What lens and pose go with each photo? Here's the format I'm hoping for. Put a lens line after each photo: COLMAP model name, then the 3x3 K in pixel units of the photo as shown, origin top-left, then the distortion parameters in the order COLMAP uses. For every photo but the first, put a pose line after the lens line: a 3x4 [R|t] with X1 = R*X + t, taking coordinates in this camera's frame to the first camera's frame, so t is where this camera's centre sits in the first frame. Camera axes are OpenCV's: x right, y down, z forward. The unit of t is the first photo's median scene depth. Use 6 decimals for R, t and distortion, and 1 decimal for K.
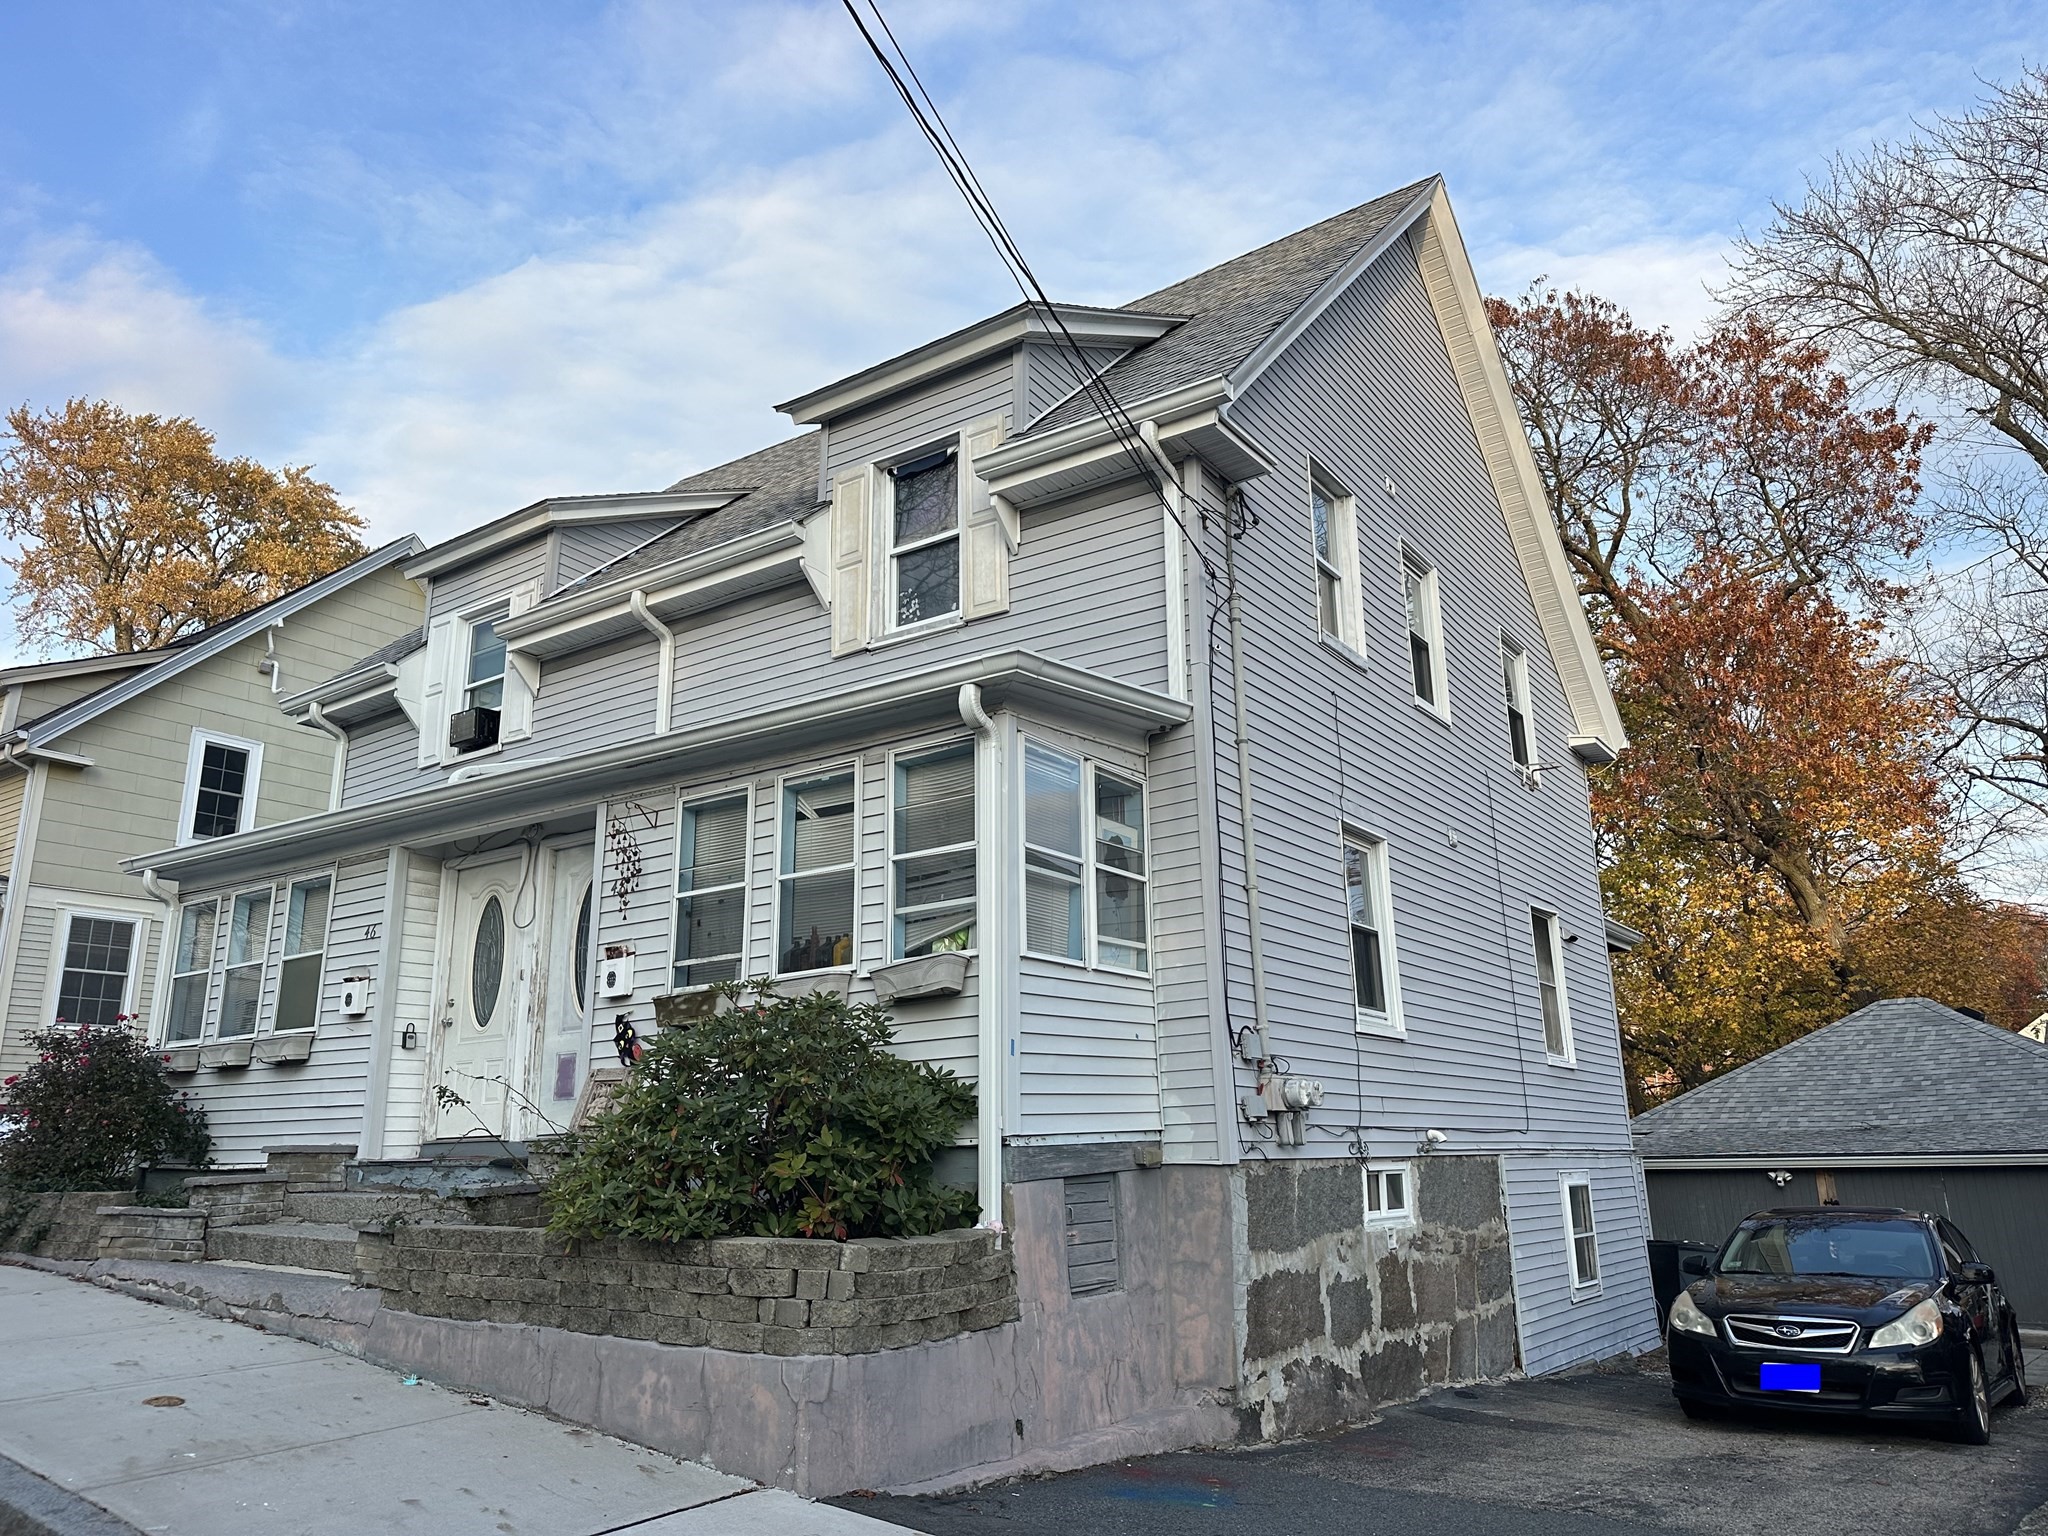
lens RADIAL K [[1469.2, 0, 1024.0], [0, 1469.2, 768.0], [0, 0, 1]] dist [0.087111, -0.275840]
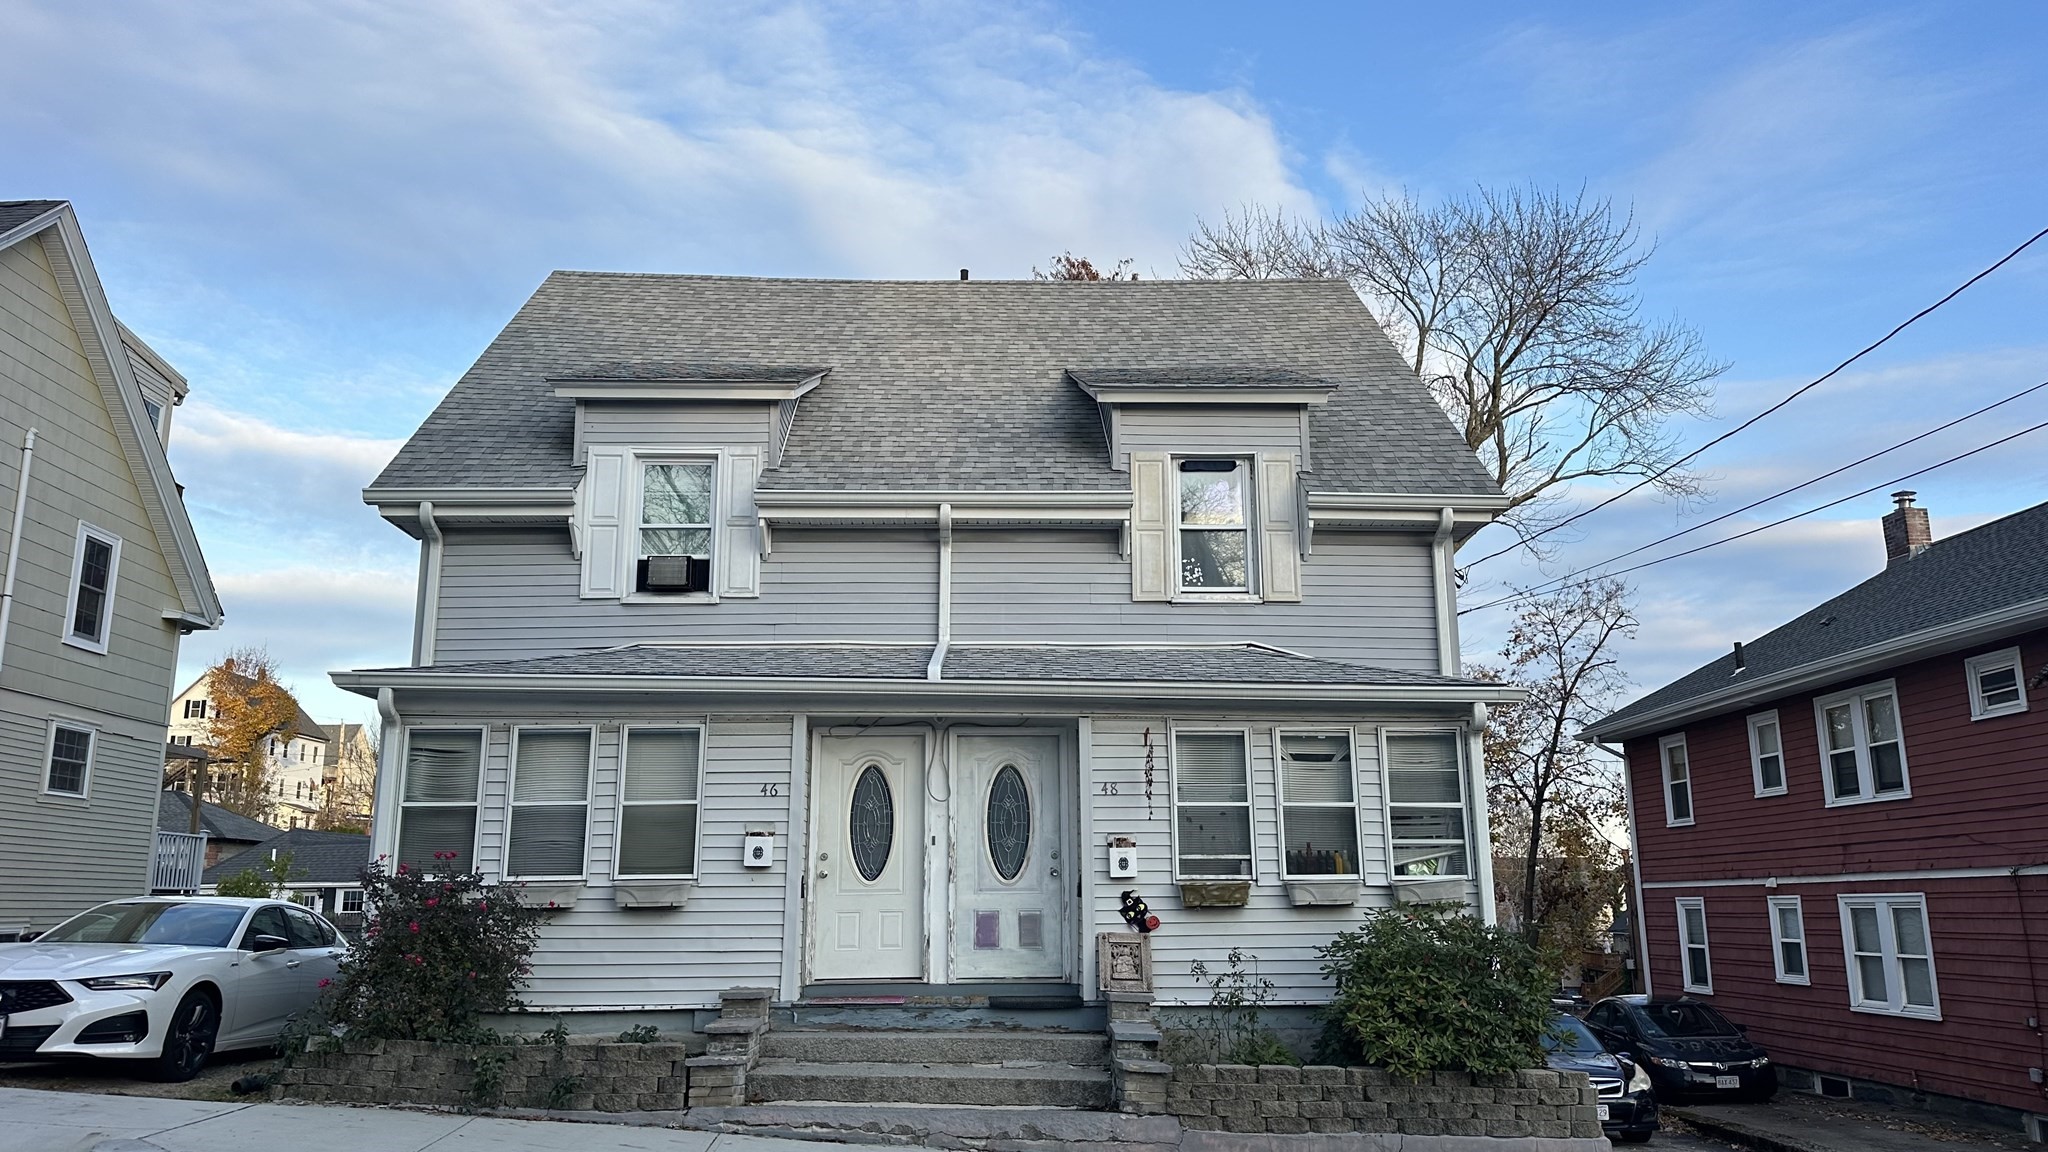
lens RADIAL K [[1465.9, 0, 1024.0], [0, 1465.9, 576.0], [0, 0, 1]] dist [0.054900, -0.110869]
pose [[0.800214, 0.146578, 0.581526, -1.014997], [-0.165781, 0.985952, -0.020392, -0.058030], [-0.576345, -0.080088, 0.813272, 0.022002]]
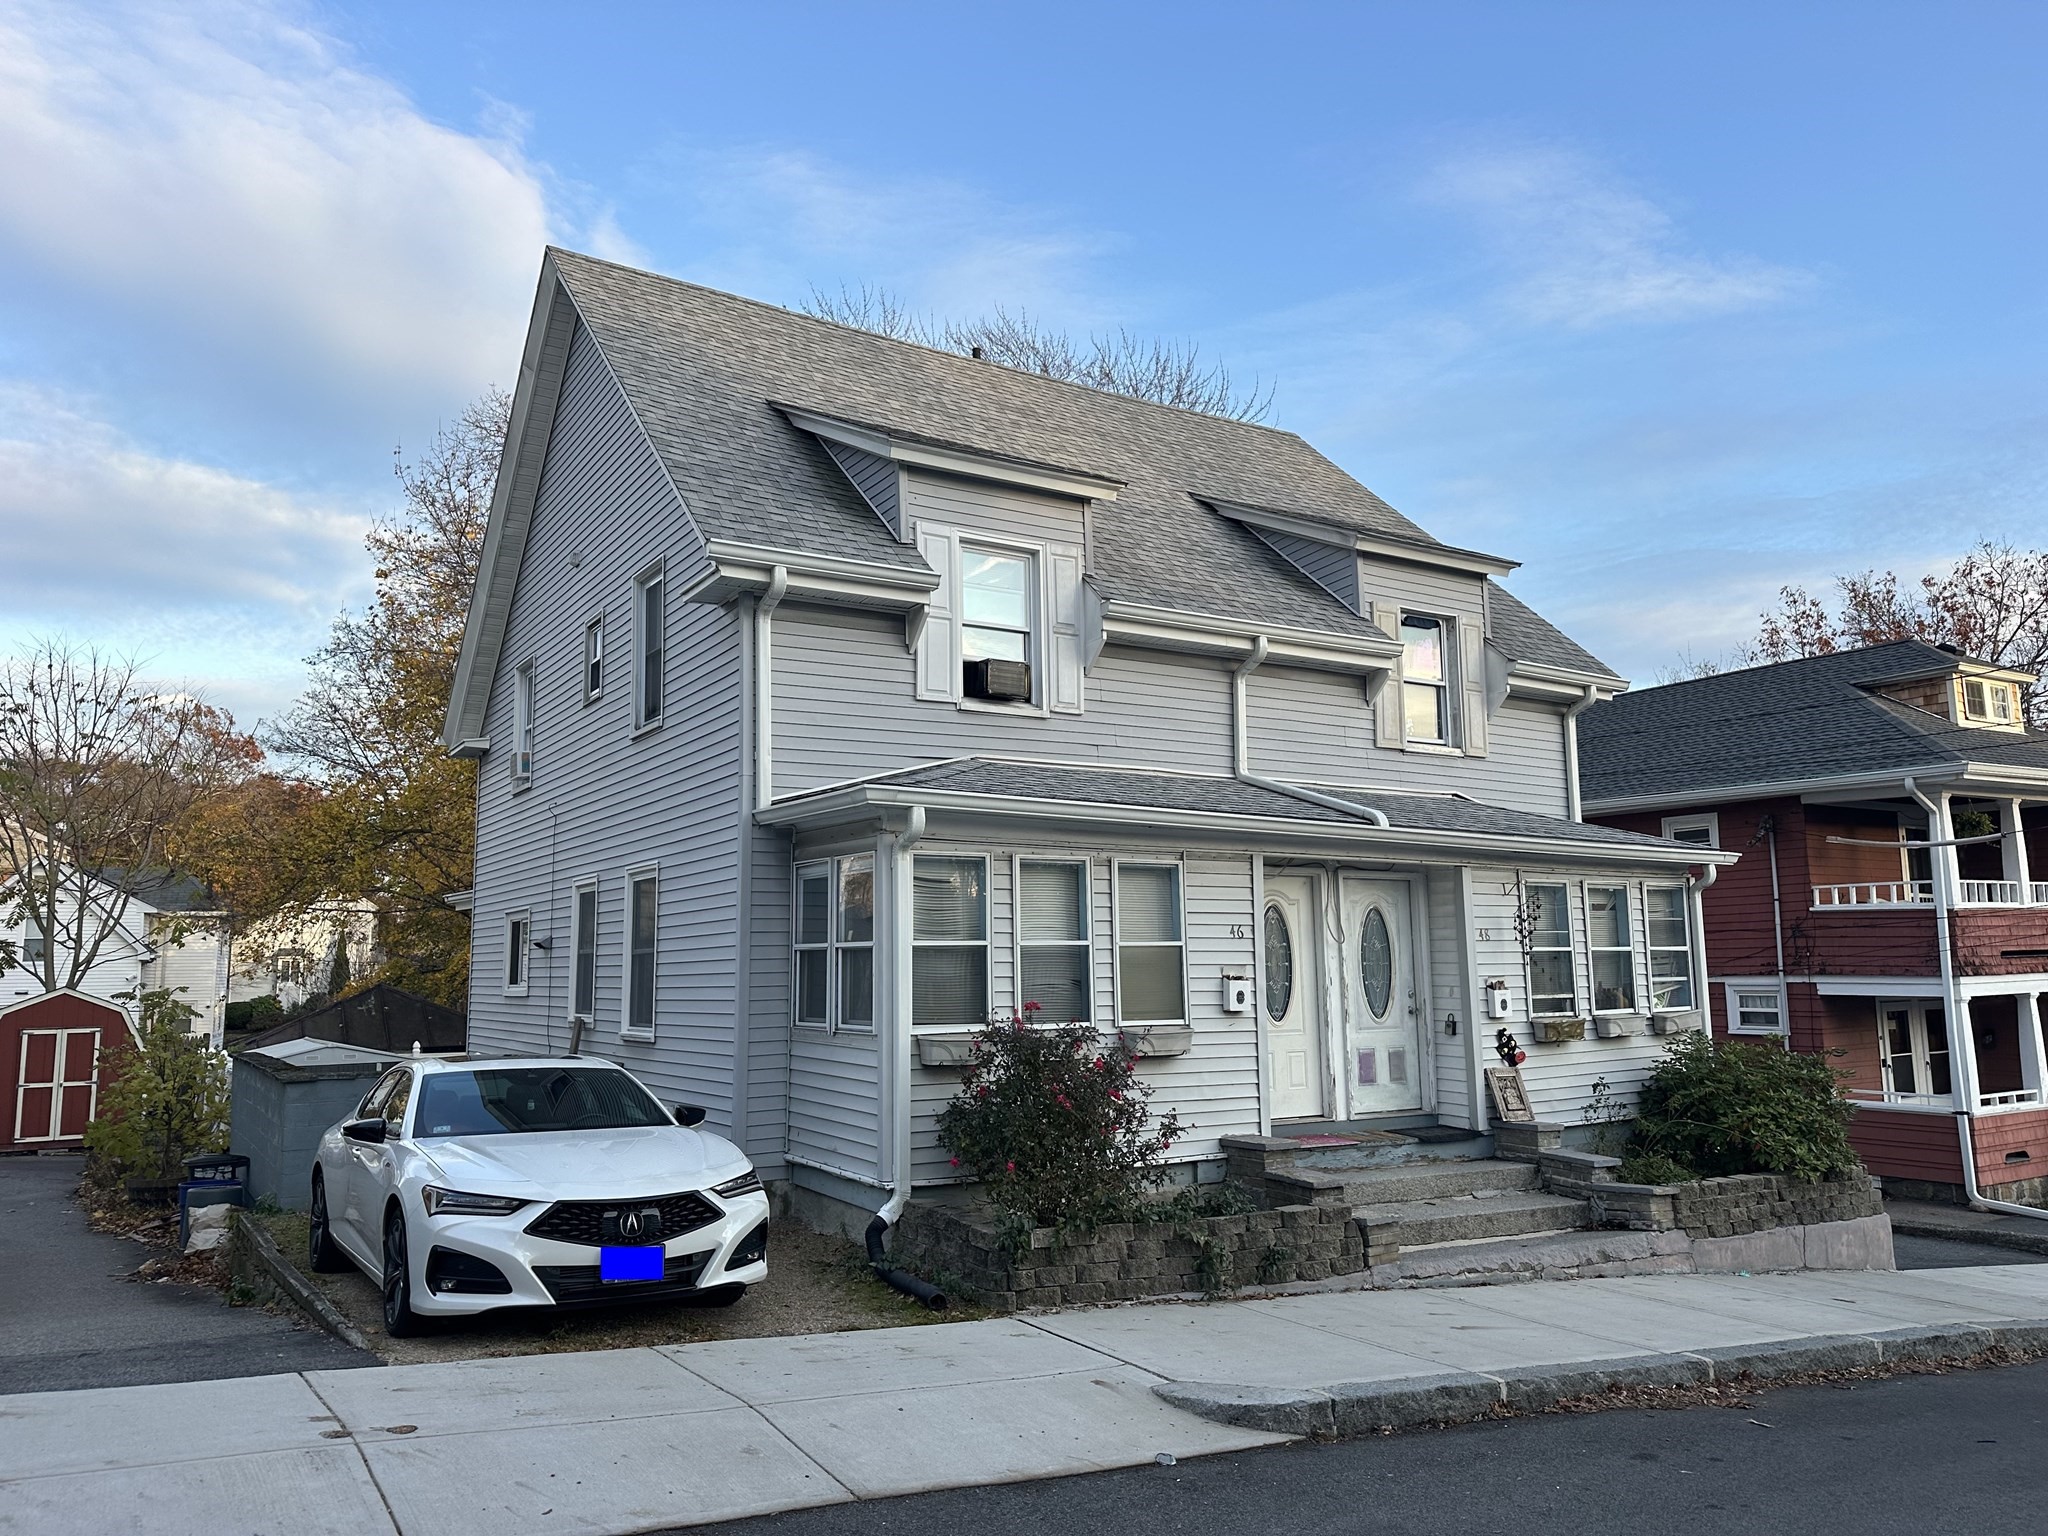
lens RADIAL K [[1469.2, 0, 1024.0], [0, 1469.2, 768.0], [0, 0, 1]] dist [0.087111, -0.275840]
pose [[0.397308, 0.139329, 0.907047, -1.573365], [-0.238856, 0.970040, -0.044381, 0.086391], [-0.886056, -0.199021, 0.418684, 0.771067]]
